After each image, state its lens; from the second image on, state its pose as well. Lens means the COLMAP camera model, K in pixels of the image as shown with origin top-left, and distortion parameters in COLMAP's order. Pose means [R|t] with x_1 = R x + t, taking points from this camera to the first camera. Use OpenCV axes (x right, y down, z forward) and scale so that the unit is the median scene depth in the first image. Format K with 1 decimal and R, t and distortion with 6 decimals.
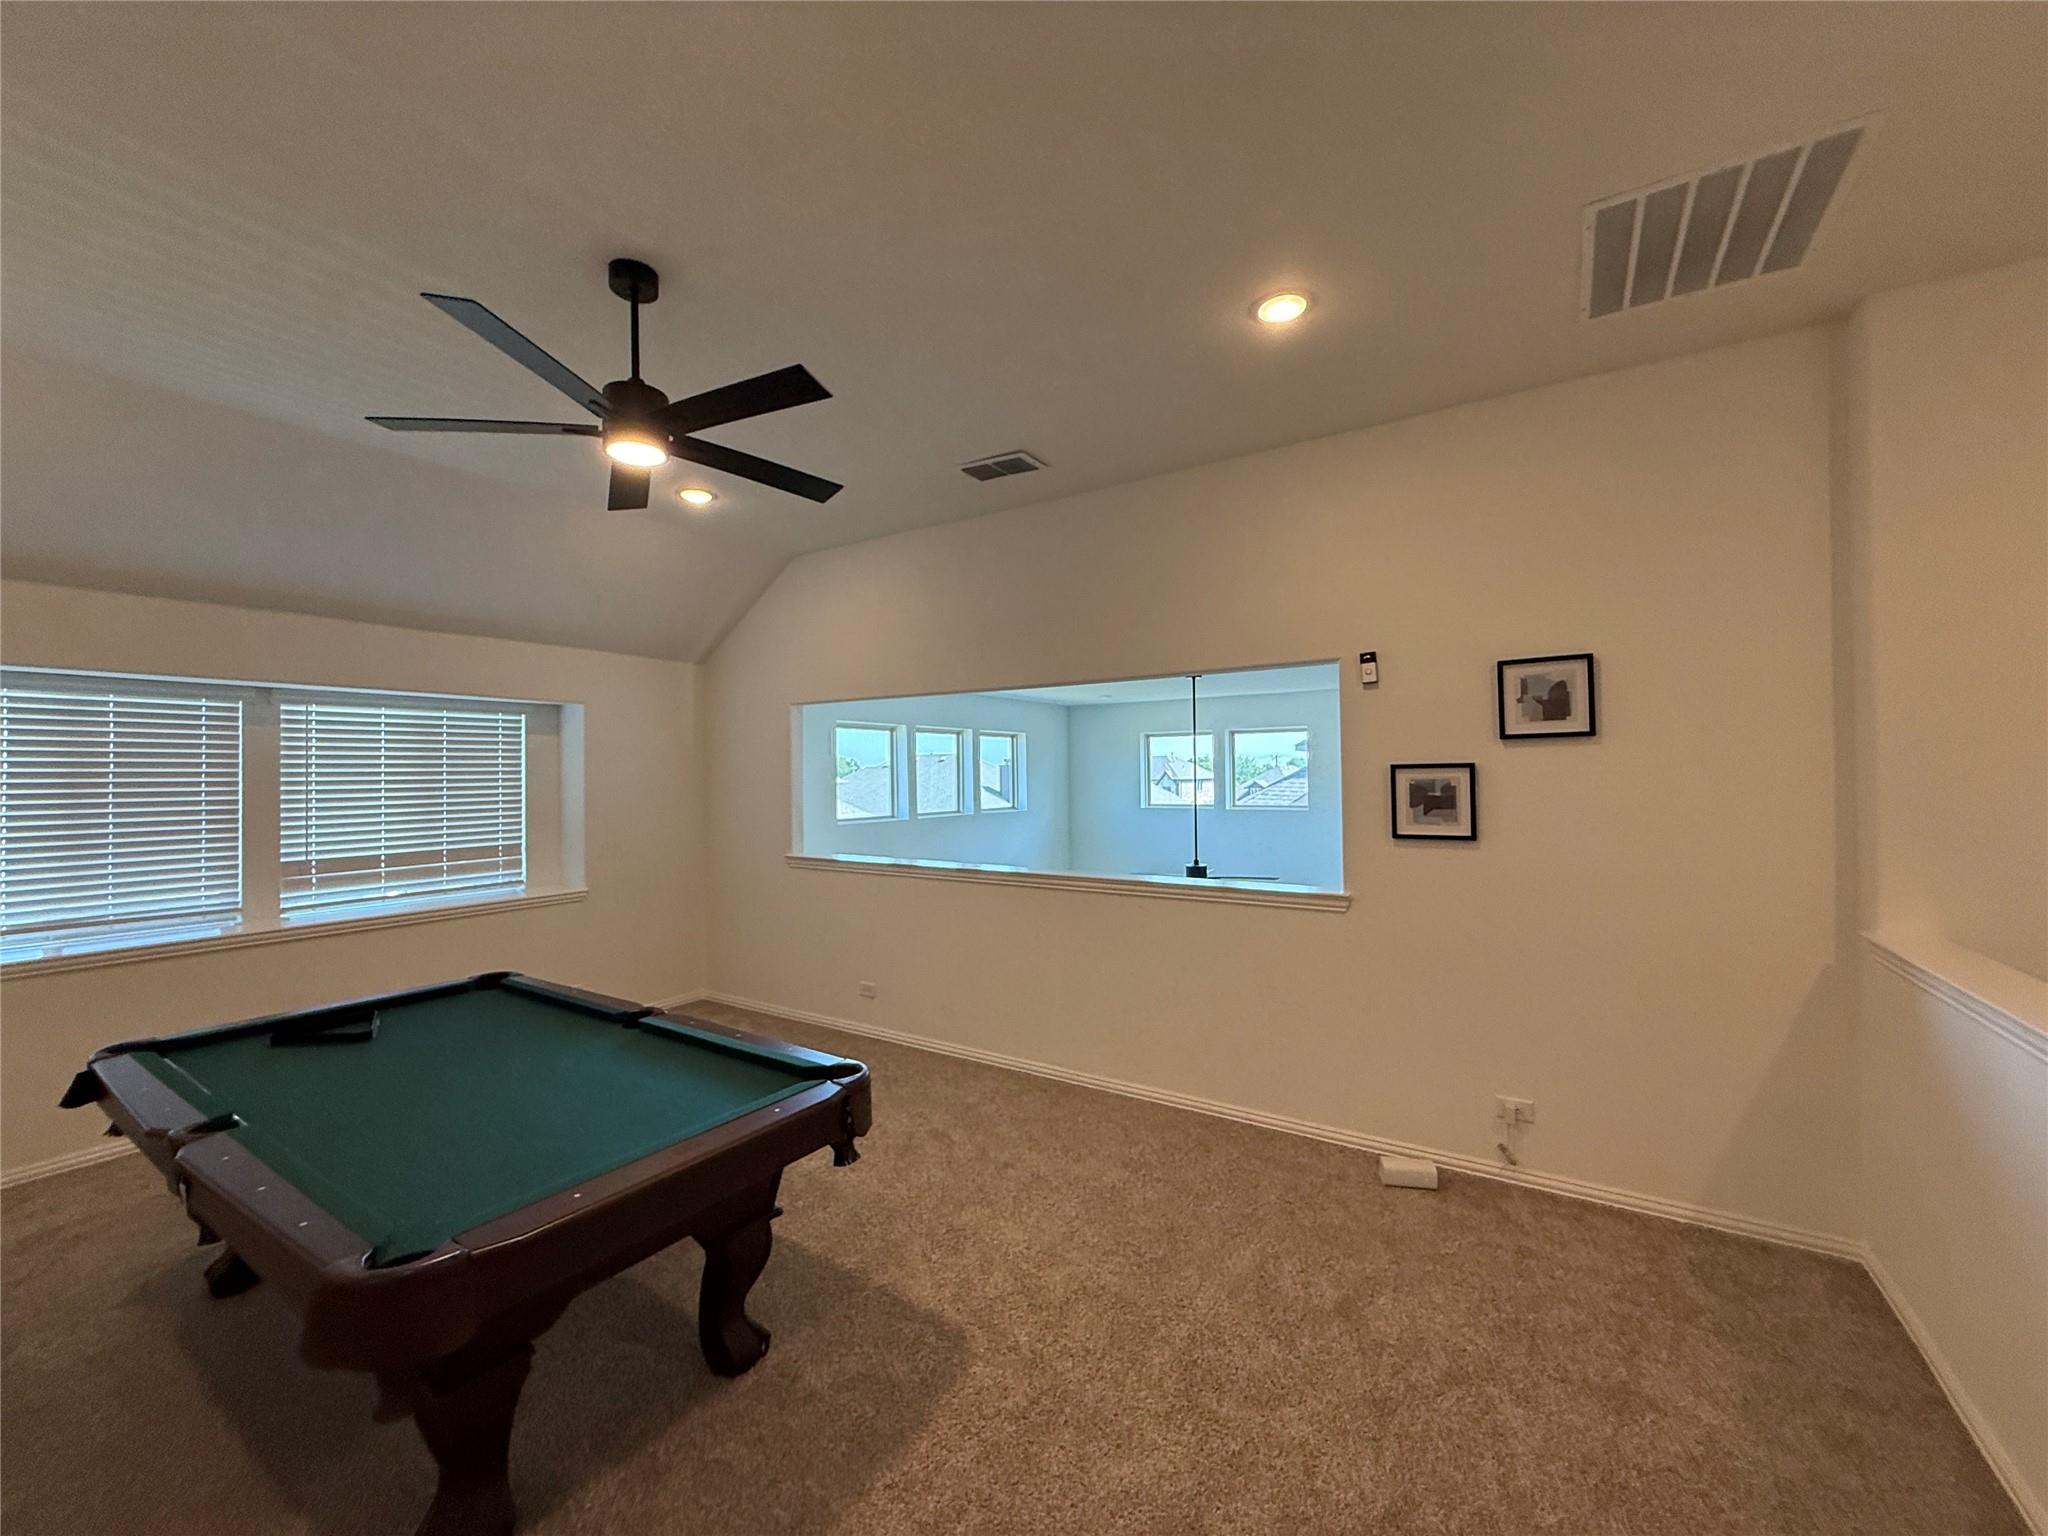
lens RADIAL K [[814.3, 0, 1022.2], [0, 814.3, 758.3], [0, 0, 1]] dist [0.001155, 0.000065]
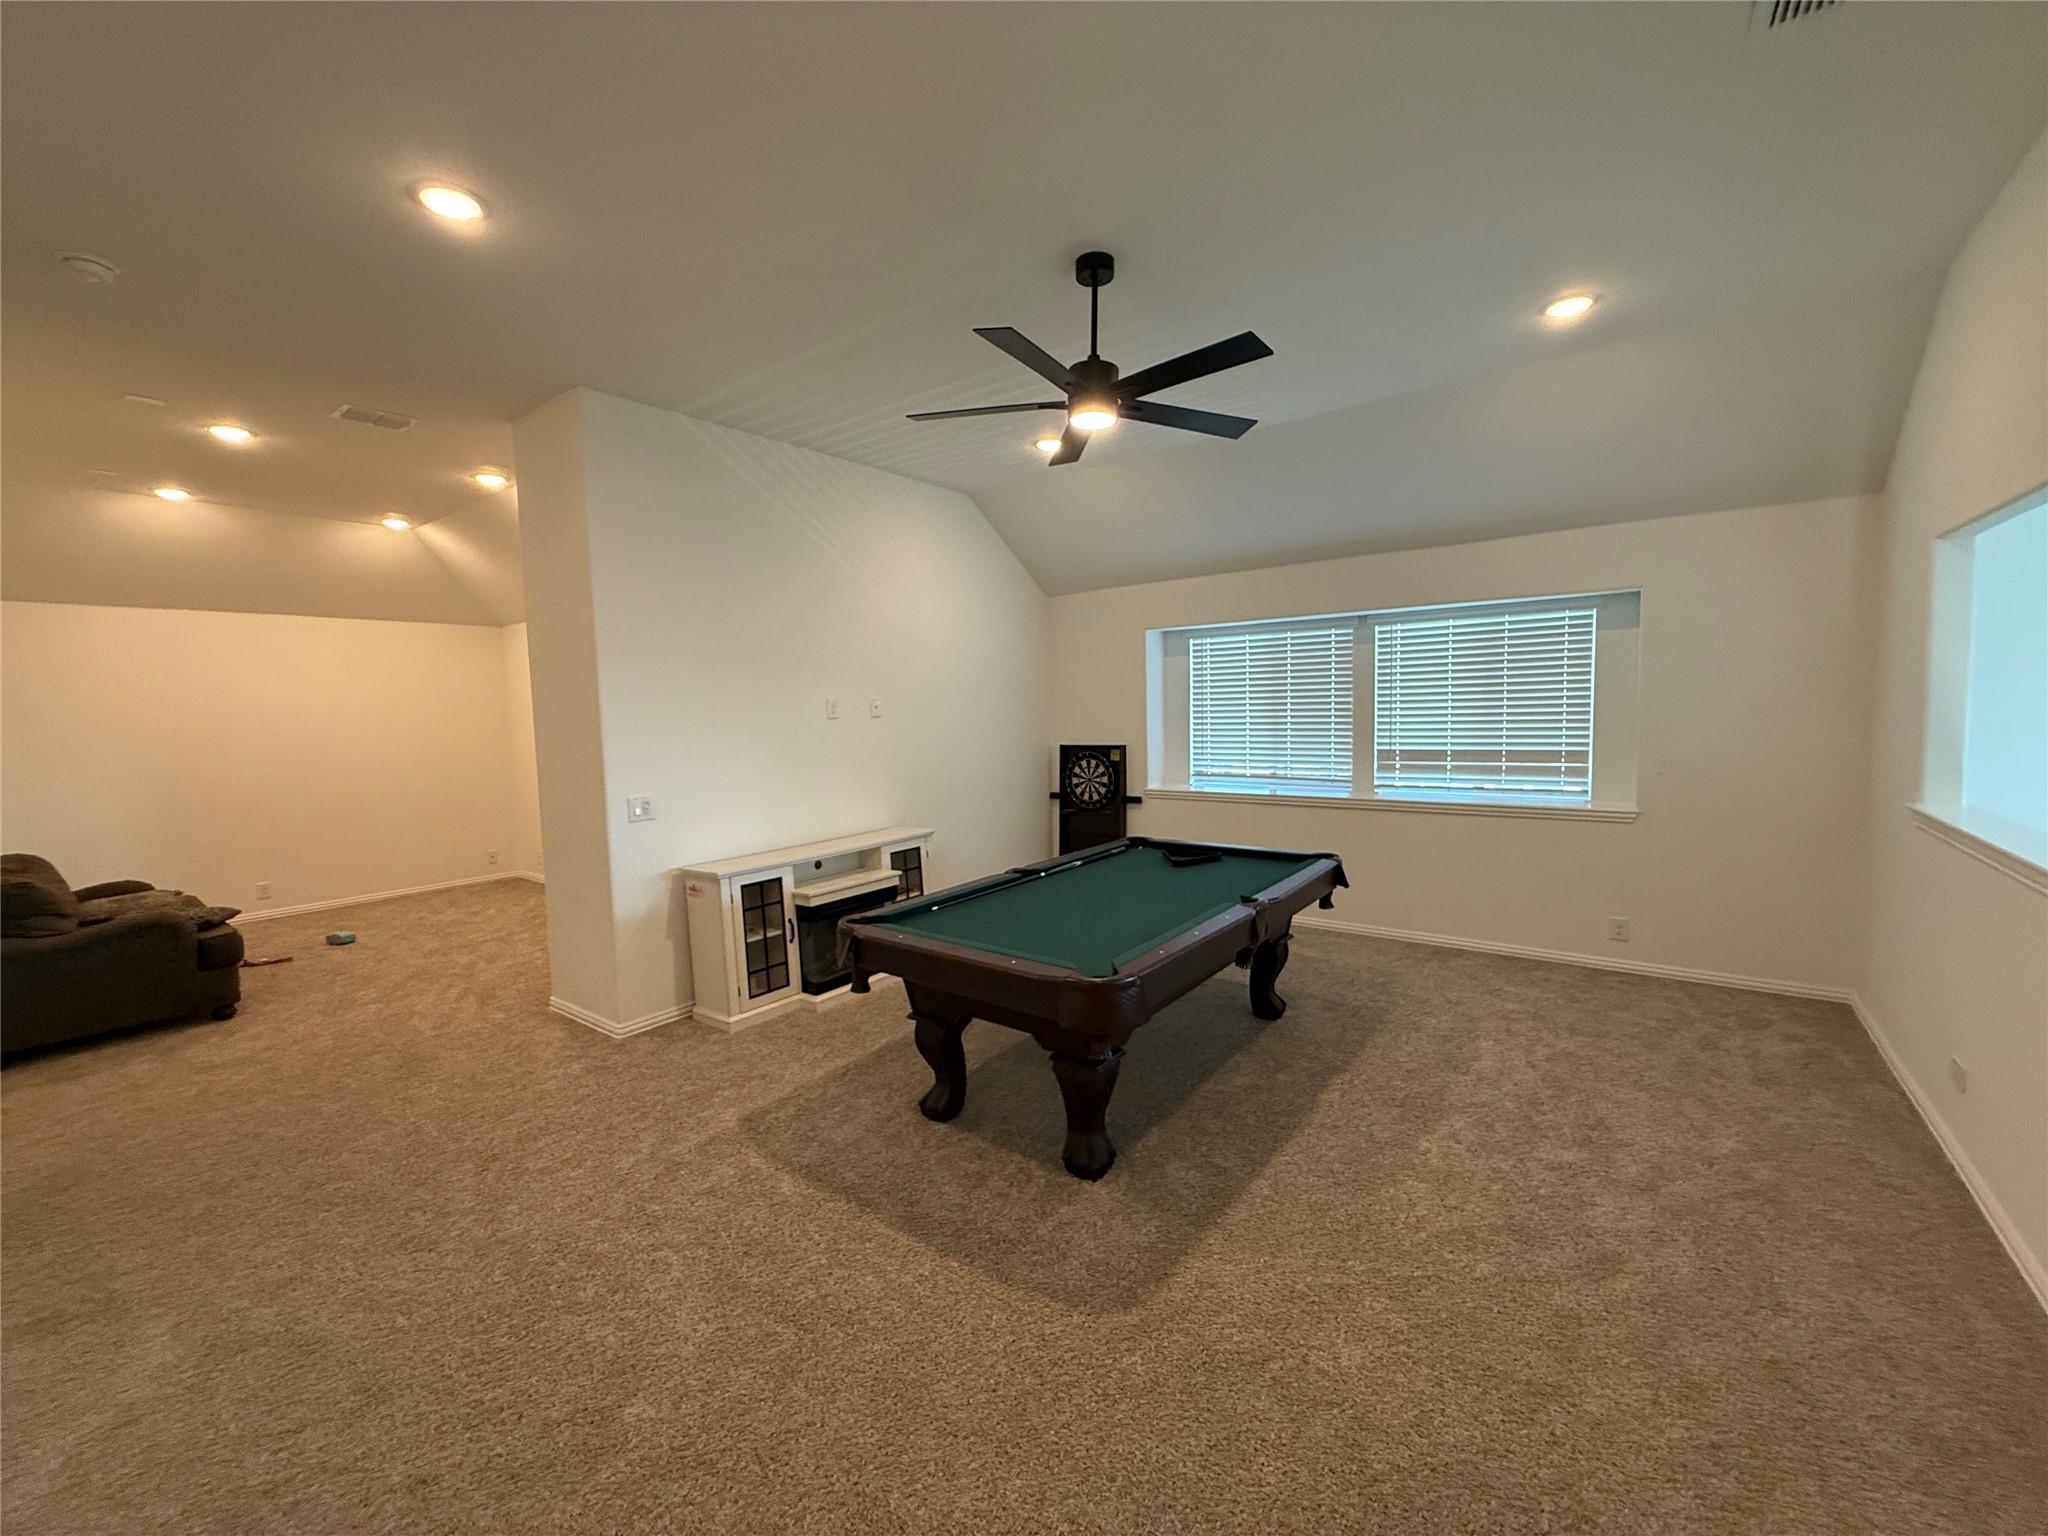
lens RADIAL K [[820.6, 0, 1022.9], [0, 820.6, 763.9], [0, 0, 1]] dist [0.002593, -0.000067]
pose [[-0.066694, 0.089235, -0.993775, 0.407920], [0.050019, 0.995039, 0.085992, 0.009226], [0.996519, -0.043972, -0.070826, 0.498212]]
